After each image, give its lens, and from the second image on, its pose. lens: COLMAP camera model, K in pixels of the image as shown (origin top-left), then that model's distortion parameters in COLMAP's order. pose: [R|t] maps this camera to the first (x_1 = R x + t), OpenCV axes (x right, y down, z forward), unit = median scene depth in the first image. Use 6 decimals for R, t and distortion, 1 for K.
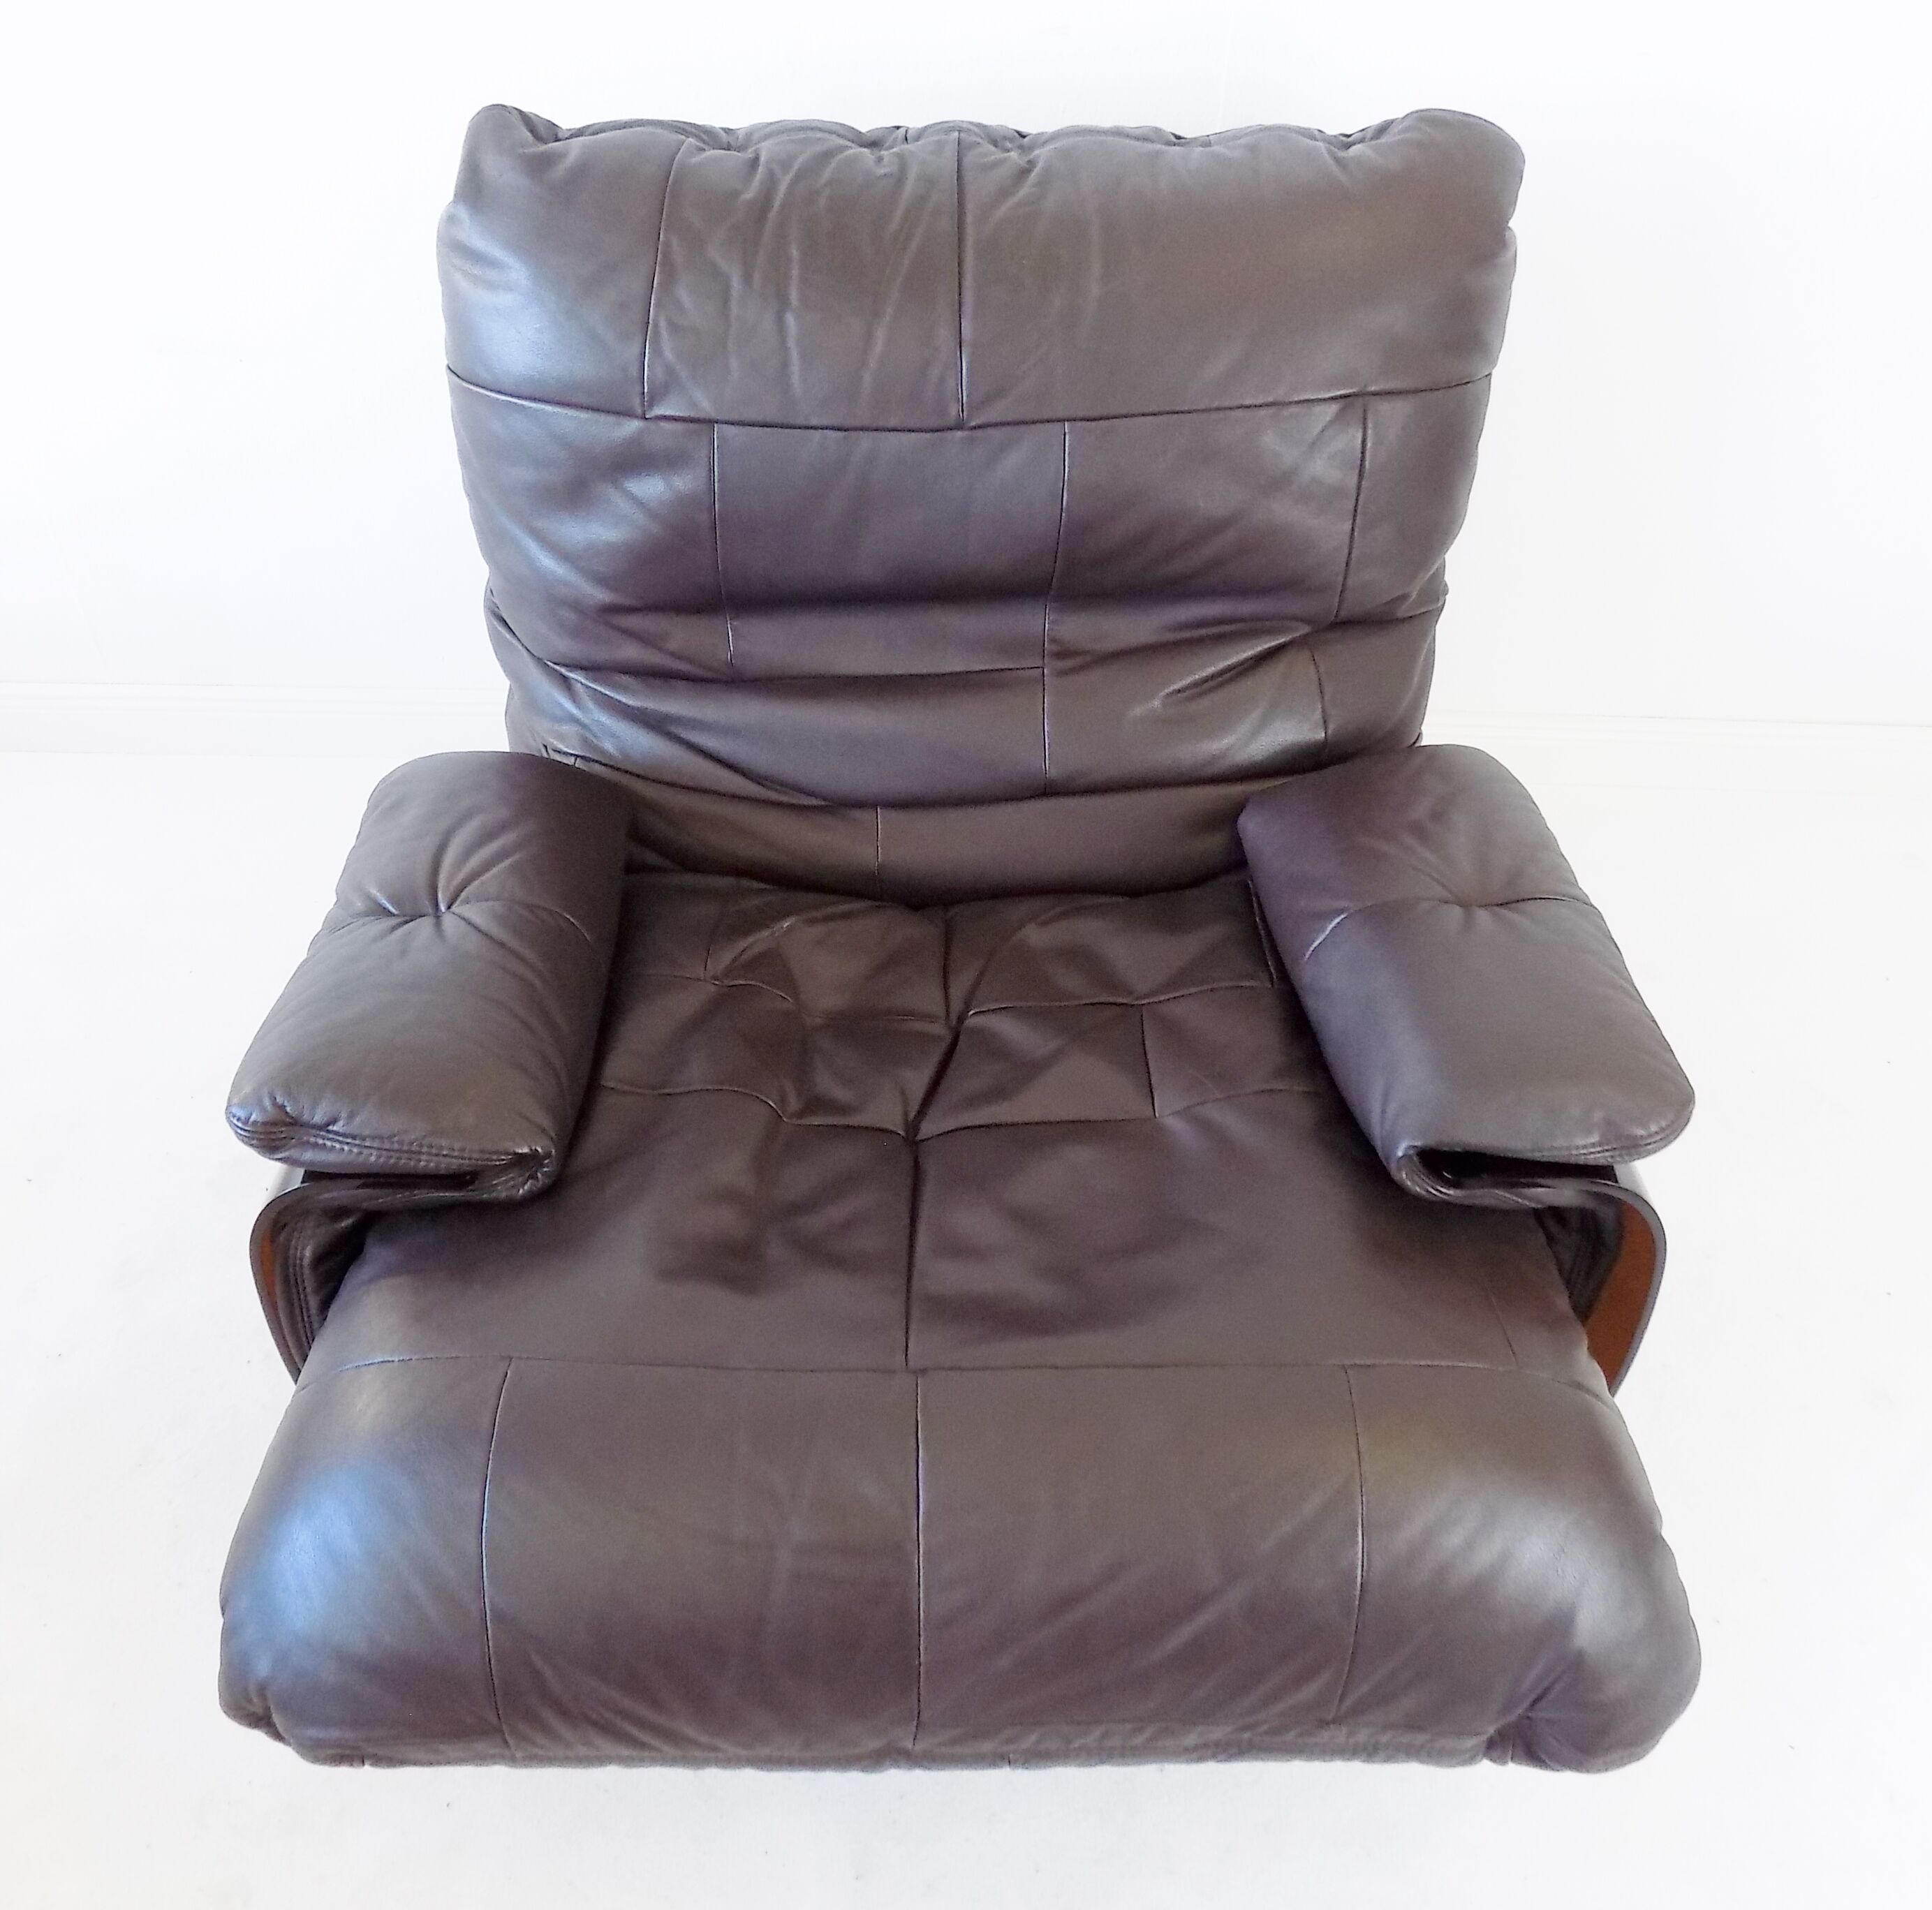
lens RADIAL K [[1762.6, 0, 992.0], [0, 1762.6, 953.5], [0, 0, 1]] dist [-0.009591, -0.005814]
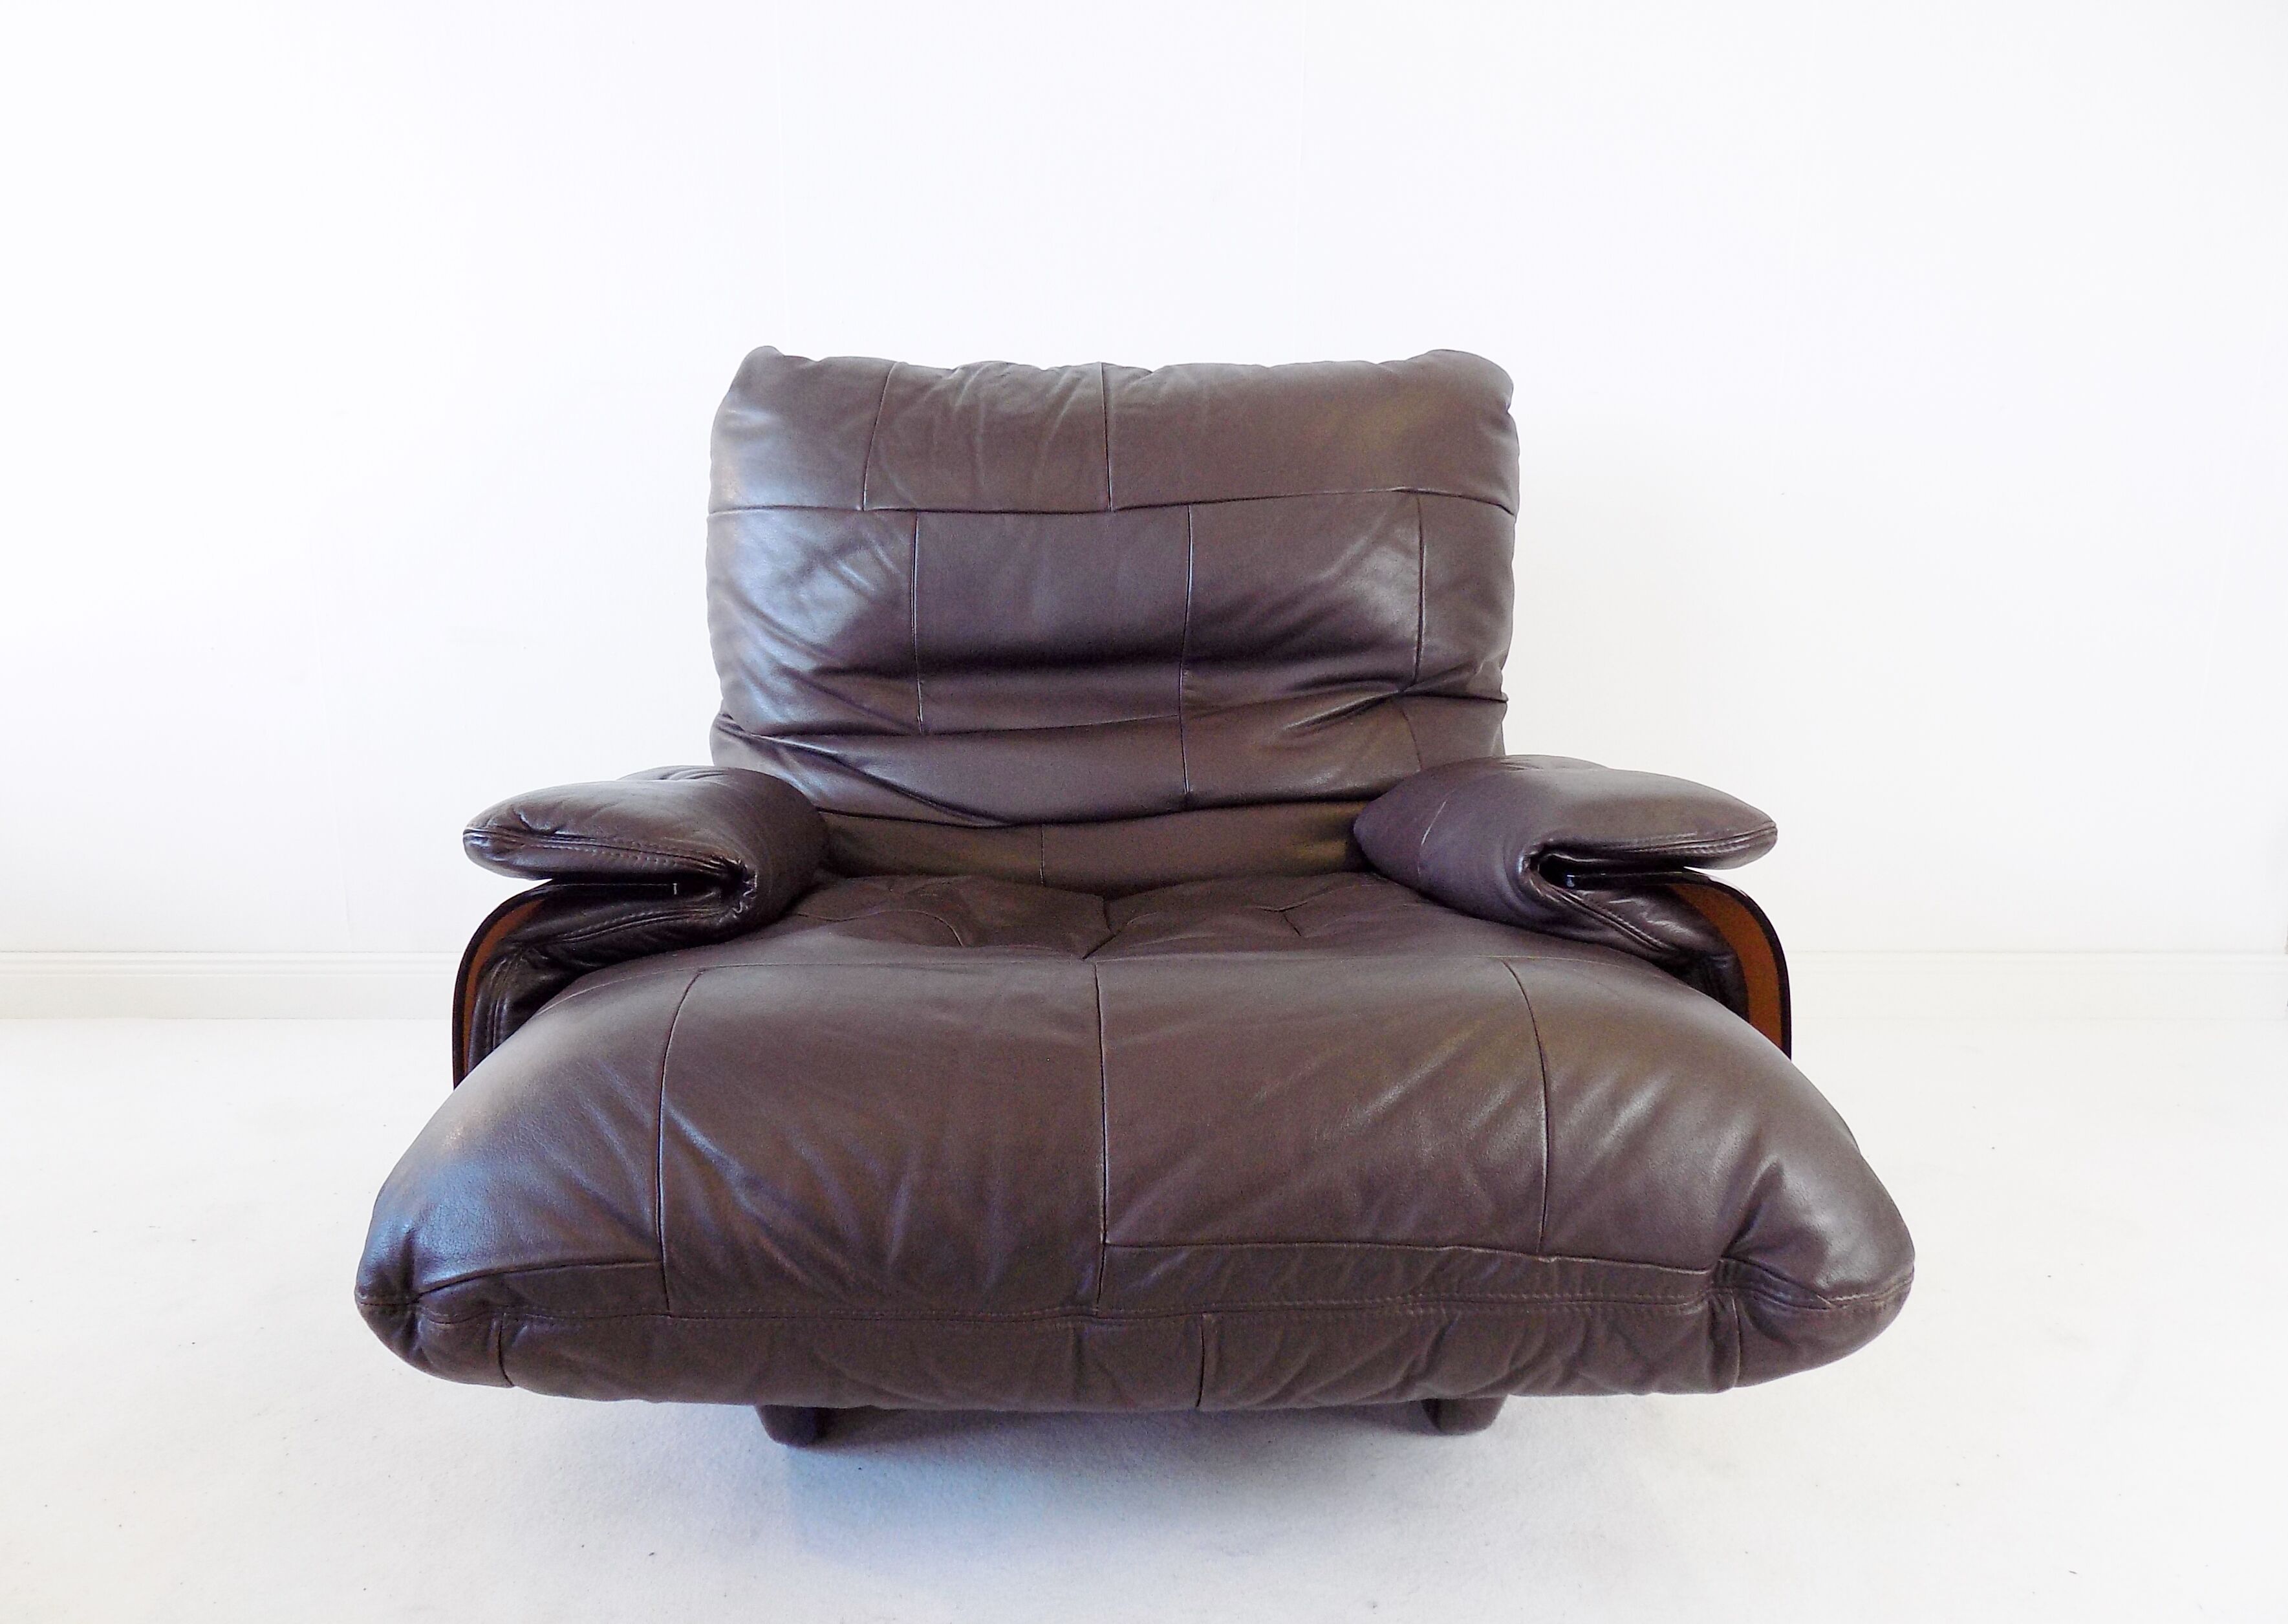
lens RADIAL K [[1647.6, 0, 1190.3], [0, 1647.6, 828.0], [0, 0, 1]] dist [-0.040968, 0.003357]
pose [[0.998307, -0.026295, 0.051881, -0.026362], [0.049395, 0.854255, -0.517502, 0.521995], [-0.030712, 0.519188, 0.854108, 0.086746]]
